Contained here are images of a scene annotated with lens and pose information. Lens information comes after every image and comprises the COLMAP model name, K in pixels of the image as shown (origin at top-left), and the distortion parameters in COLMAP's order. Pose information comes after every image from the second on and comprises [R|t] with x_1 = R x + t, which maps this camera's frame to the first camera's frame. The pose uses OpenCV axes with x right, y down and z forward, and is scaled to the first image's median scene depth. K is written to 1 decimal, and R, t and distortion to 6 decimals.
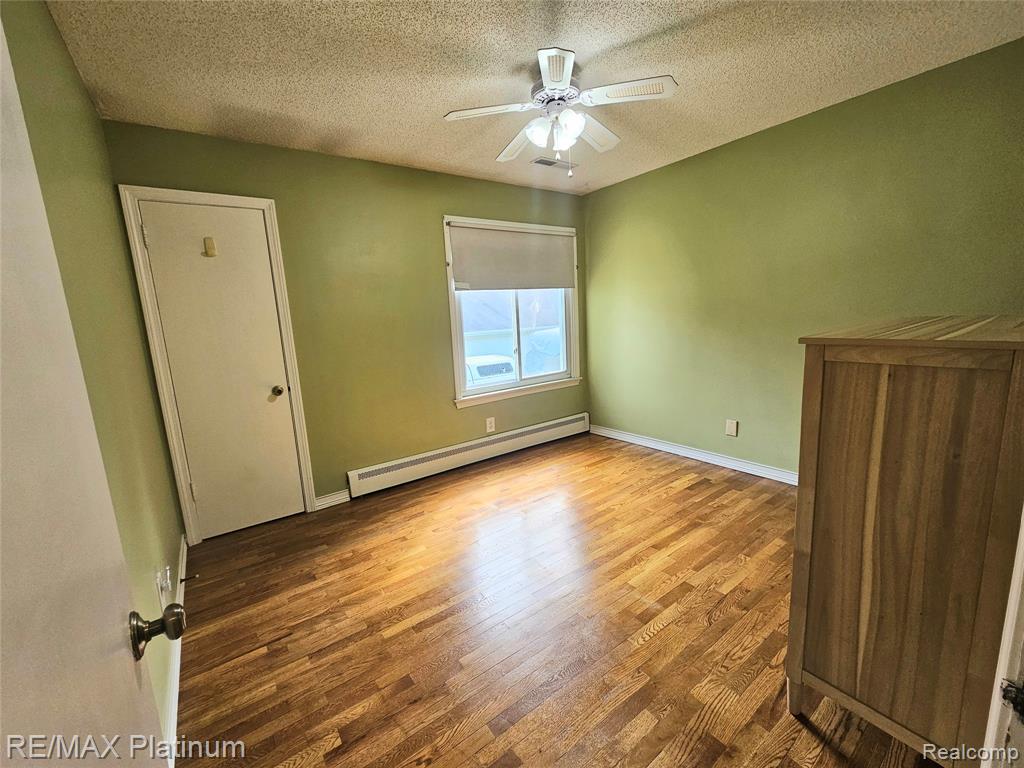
lens RADIAL K [[422.5, 0, 510.1], [0, 422.5, 383.8], [0, 0, 1]] dist [0.001173, 0.000090]
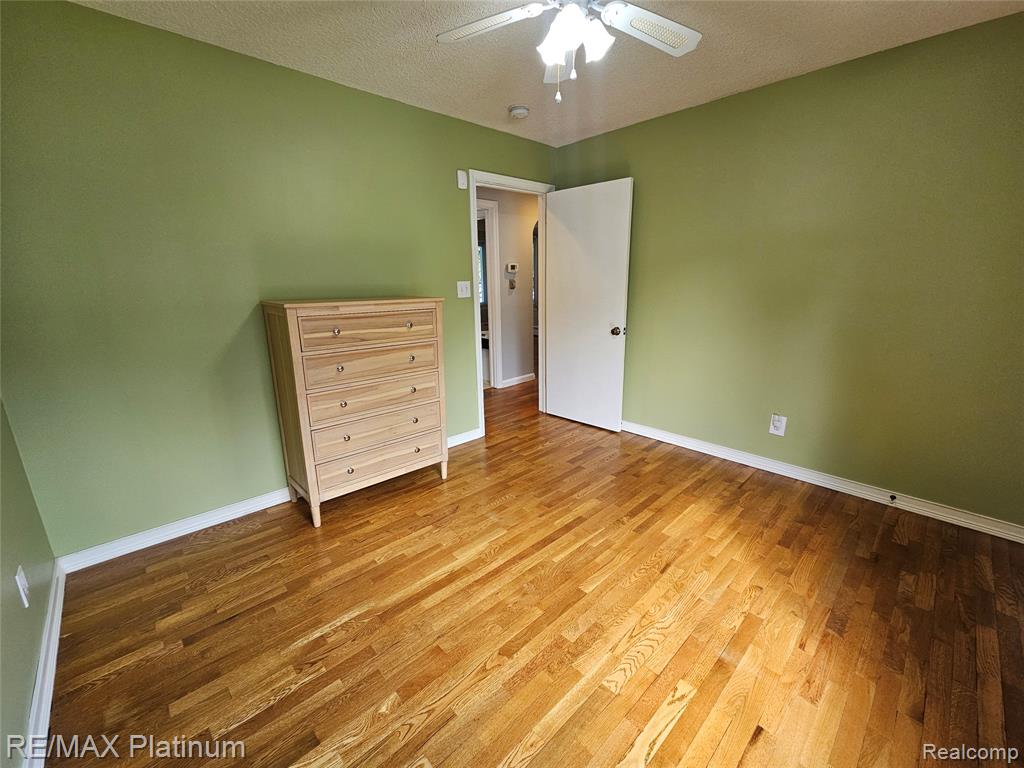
lens RADIAL K [[422.5, 0, 510.1], [0, 422.5, 383.8], [0, 0, 1]] dist [0.001173, 0.000090]
pose [[-0.989789, 0.096473, -0.104928, 0.320576], [0.045344, 0.911016, 0.409871, -0.314345], [0.135132, 0.400928, -0.906088, 1.692894]]
